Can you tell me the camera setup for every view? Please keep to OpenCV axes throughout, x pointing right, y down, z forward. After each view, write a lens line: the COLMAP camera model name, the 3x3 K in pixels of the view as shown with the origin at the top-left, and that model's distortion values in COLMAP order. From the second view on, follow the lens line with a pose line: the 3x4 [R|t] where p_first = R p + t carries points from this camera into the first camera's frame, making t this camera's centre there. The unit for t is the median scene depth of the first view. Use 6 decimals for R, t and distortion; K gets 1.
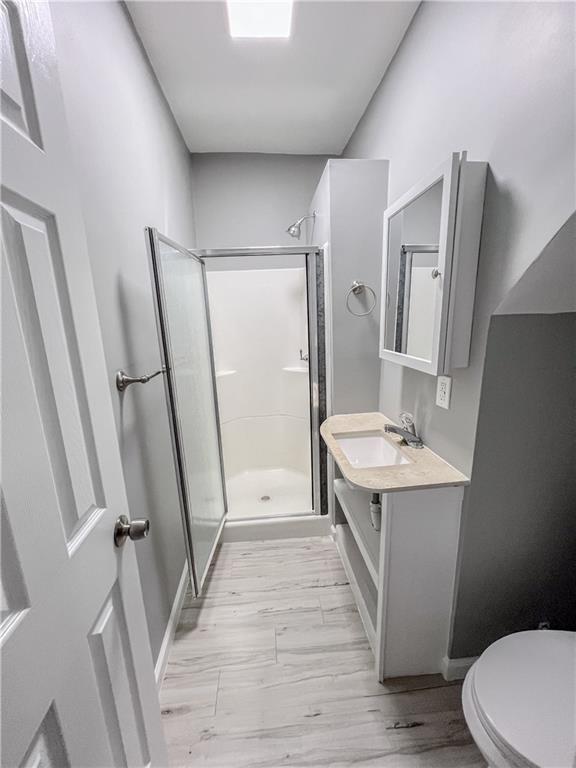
lens RADIAL K [[306.8, 0, 286.0], [0, 306.8, 384.4], [0, 0, 1]] dist [0.001884, -0.000373]
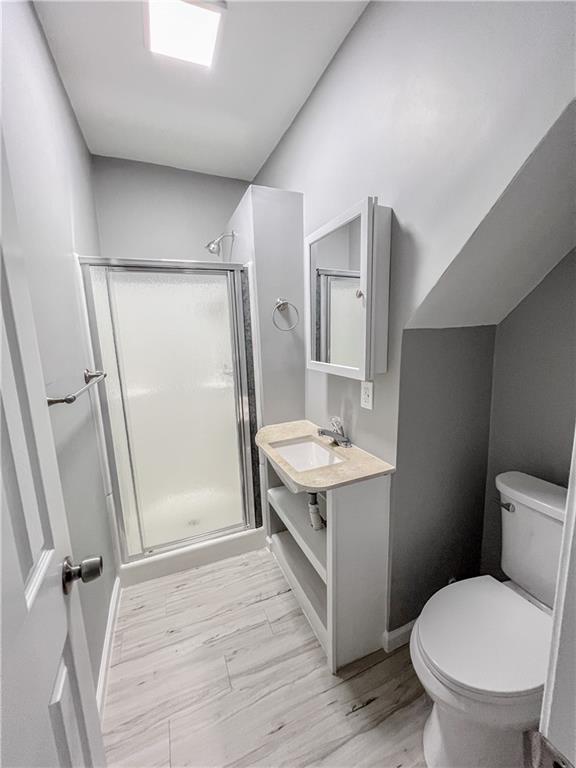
lens RADIAL K [[306.8, 0, 286.8], [0, 306.8, 384.1], [0, 0, 1]] dist [0.001884, -0.000373]
pose [[0.952661, -0.045130, 0.300666, -0.108788], [0.061247, 0.997135, -0.044393, 0.014017], [-0.297801, 0.060707, 0.952696, -0.013694]]
